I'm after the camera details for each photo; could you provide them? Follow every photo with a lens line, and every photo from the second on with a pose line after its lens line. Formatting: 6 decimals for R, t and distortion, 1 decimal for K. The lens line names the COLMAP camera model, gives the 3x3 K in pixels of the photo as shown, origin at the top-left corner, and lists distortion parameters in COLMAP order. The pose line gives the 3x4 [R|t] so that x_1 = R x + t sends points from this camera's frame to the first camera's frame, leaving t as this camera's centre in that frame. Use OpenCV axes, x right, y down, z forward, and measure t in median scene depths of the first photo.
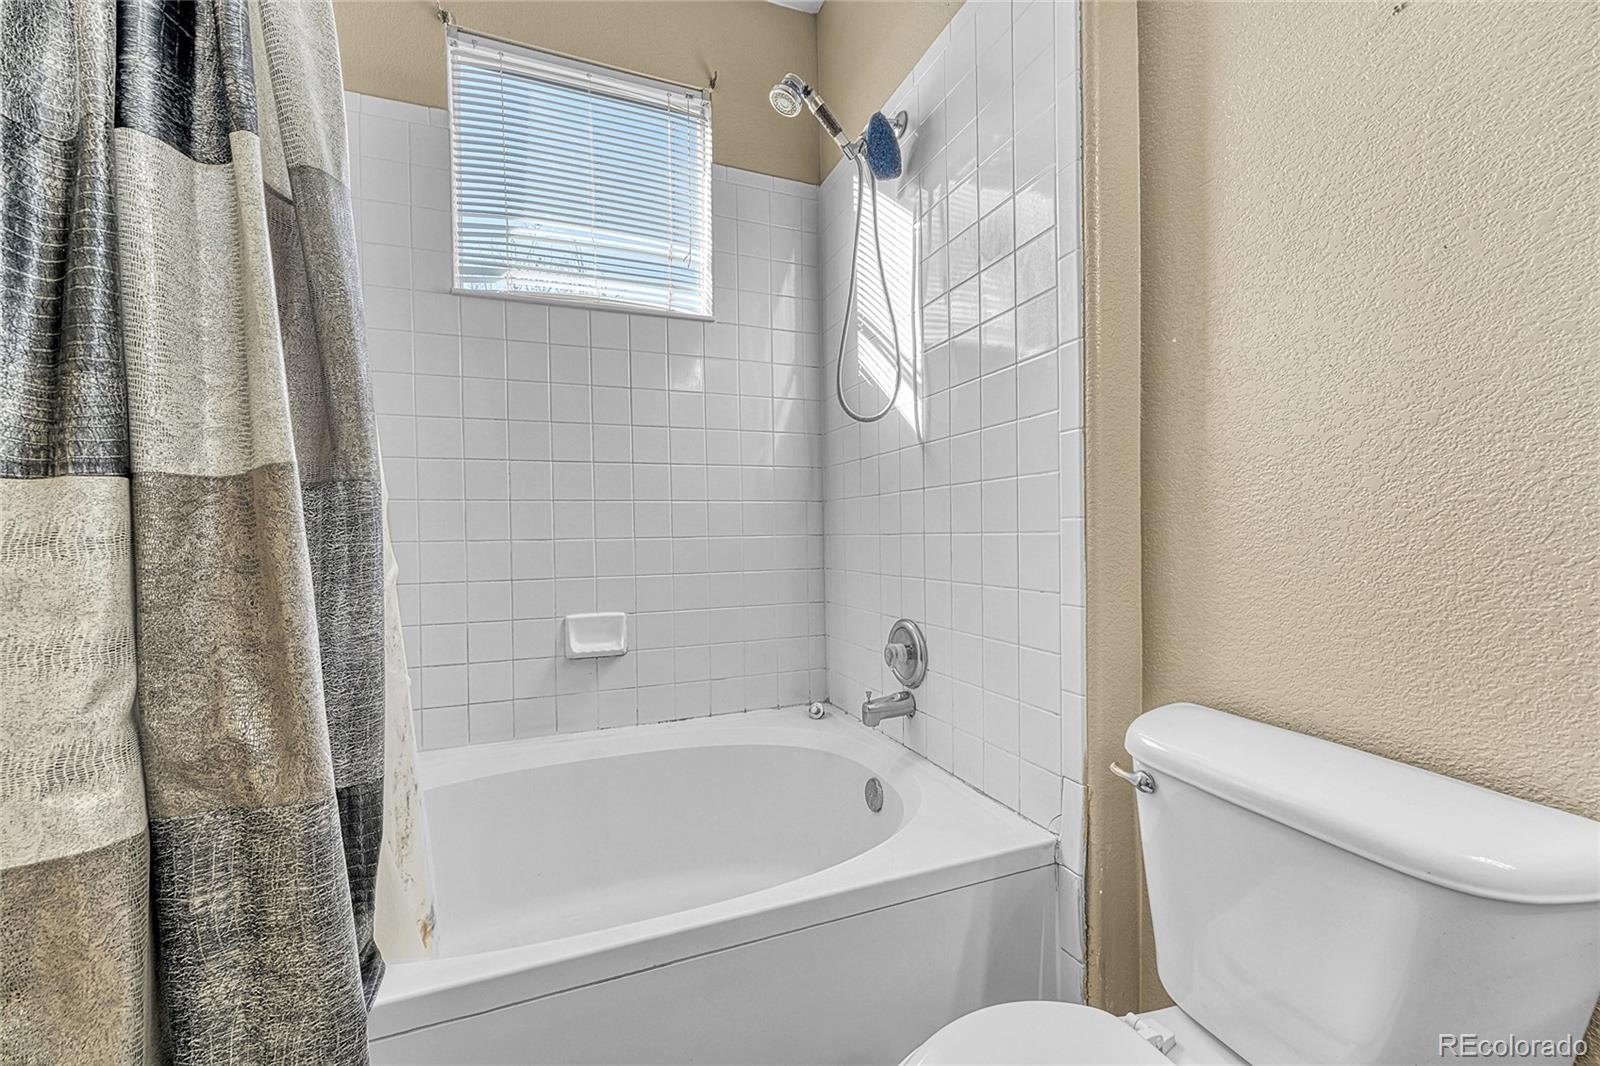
lens RADIAL K [[631.7, 0, 795.3], [0, 631.7, 540.5], [0, 0, 1]] dist [-0.003492, 0.000122]
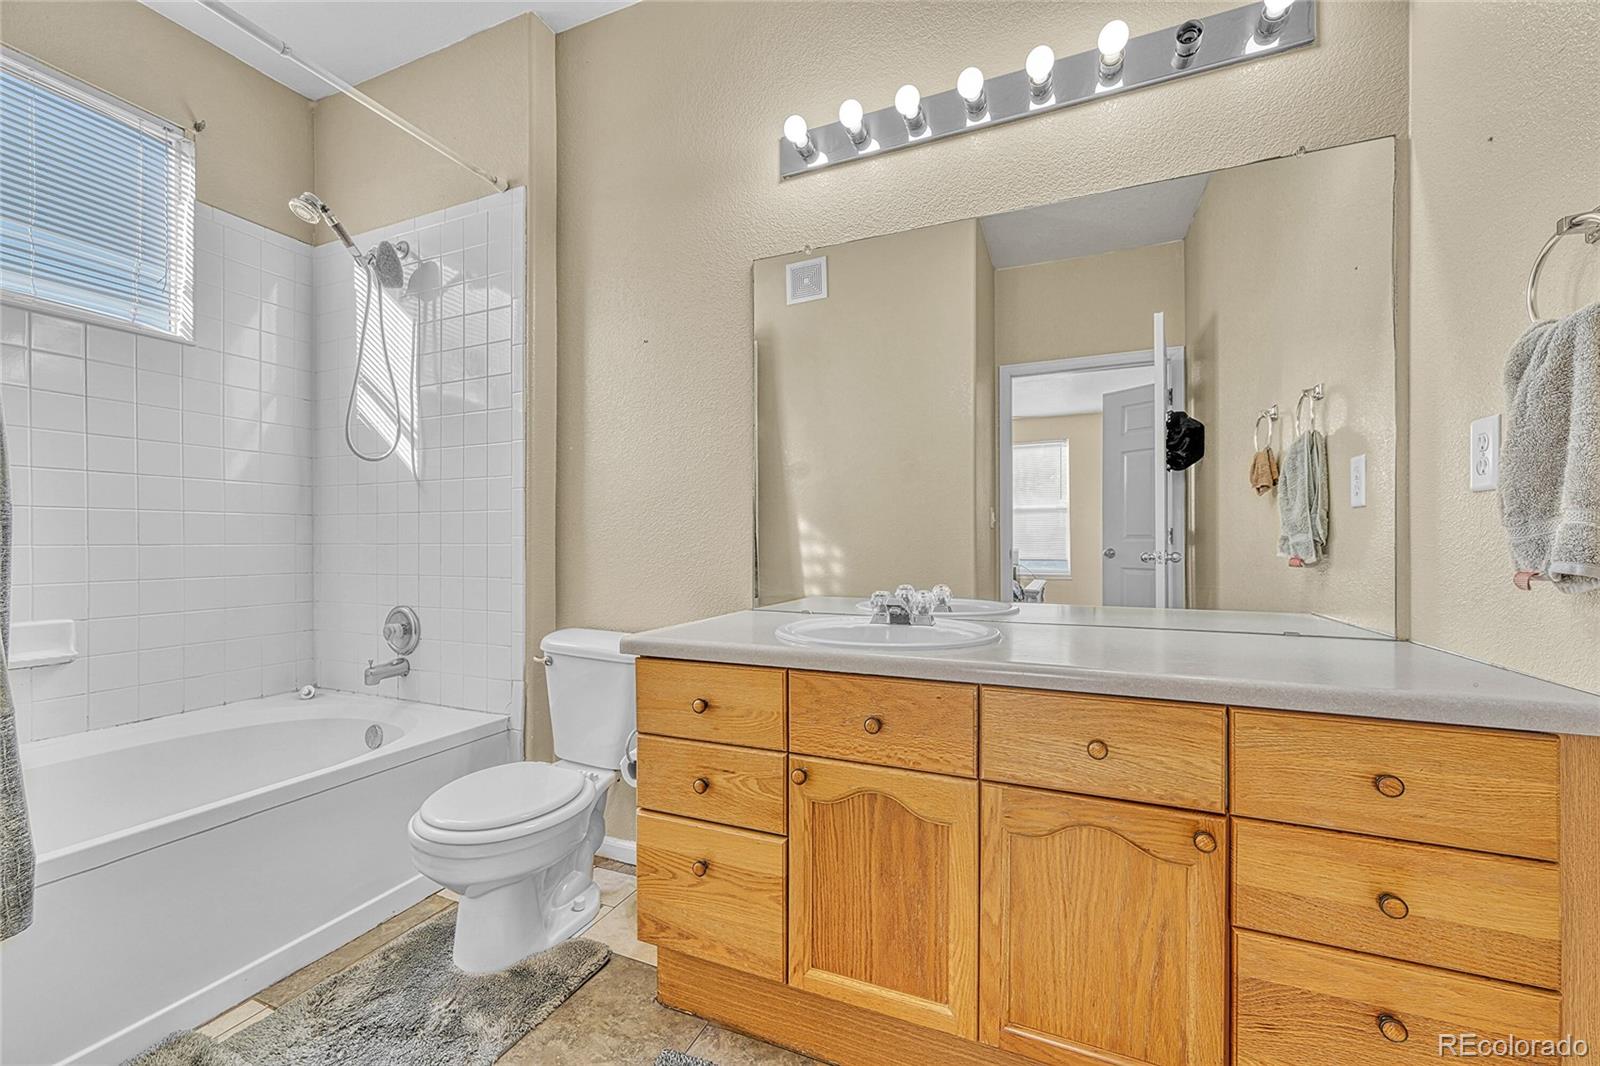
lens RADIAL K [[633.2, 0, 797.2], [0, 633.2, 542.3], [0, 0, 1]] dist [-0.001360, 0.000153]
pose [[0.701117, 0.014221, 0.712904, -0.212288], [-0.002075, 0.999838, -0.017904, 0.008716], [-0.713043, 0.011074, 0.701033, -0.603434]]
